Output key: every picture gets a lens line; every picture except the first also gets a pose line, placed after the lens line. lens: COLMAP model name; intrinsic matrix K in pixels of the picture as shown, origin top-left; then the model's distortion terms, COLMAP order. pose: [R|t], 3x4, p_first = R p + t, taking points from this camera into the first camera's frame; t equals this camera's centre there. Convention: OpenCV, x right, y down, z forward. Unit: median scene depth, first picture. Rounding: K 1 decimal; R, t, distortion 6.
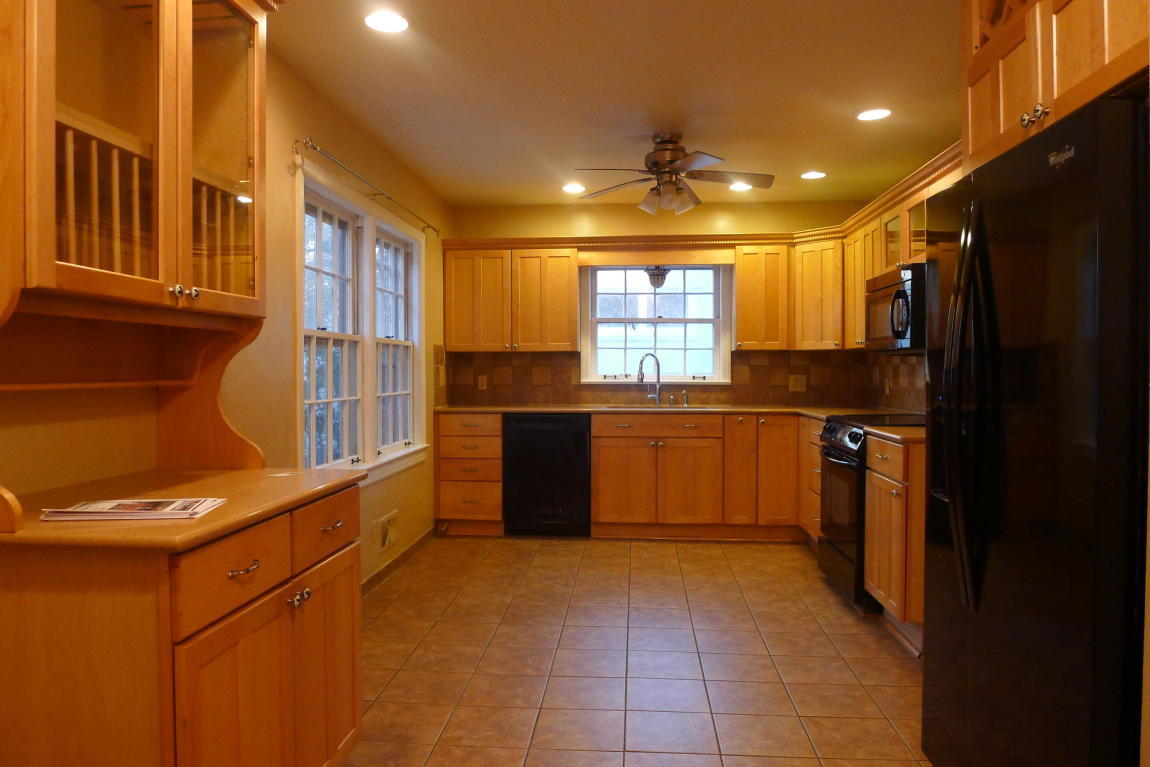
lens RADIAL K [[802.0, 0, 569.9], [0, 802.0, 387.6], [0, 0, 1]] dist [-0.042151, 0.015796]
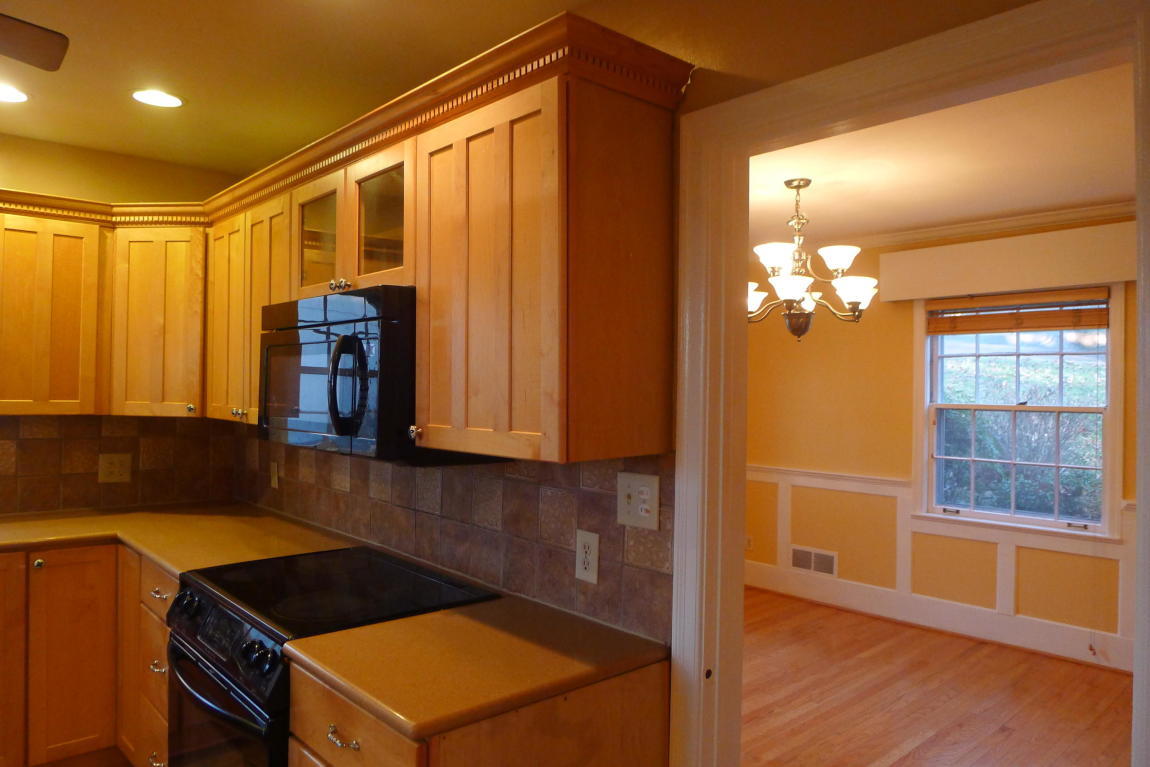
lens RADIAL K [[802.0, 0, 575.4], [0, 802.0, 374.5], [0, 0, 1]] dist [-0.042151, 0.015796]
pose [[0.690484, 0.020727, 0.723051, 0.110620], [0.001493, 0.999546, -0.030079, -0.060444], [-0.723346, 0.021849, 0.690140, 0.402331]]
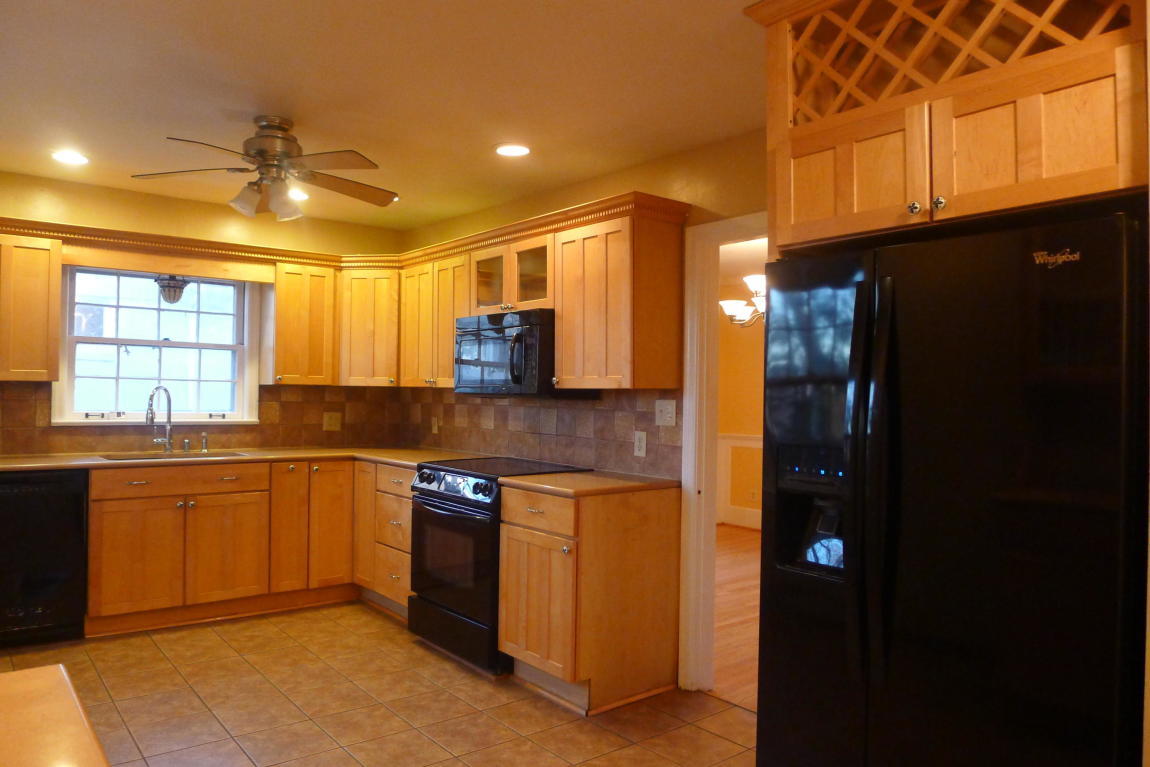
lens RADIAL K [[802.0, 0, 567.9], [0, 802.0, 381.8], [0, 0, 1]] dist [-0.042151, 0.015796]
pose [[0.724631, 0.021003, 0.688817, -0.157487], [0.000886, 0.999506, -0.031409, -0.023847], [-0.689136, 0.023370, 0.724255, 0.179558]]
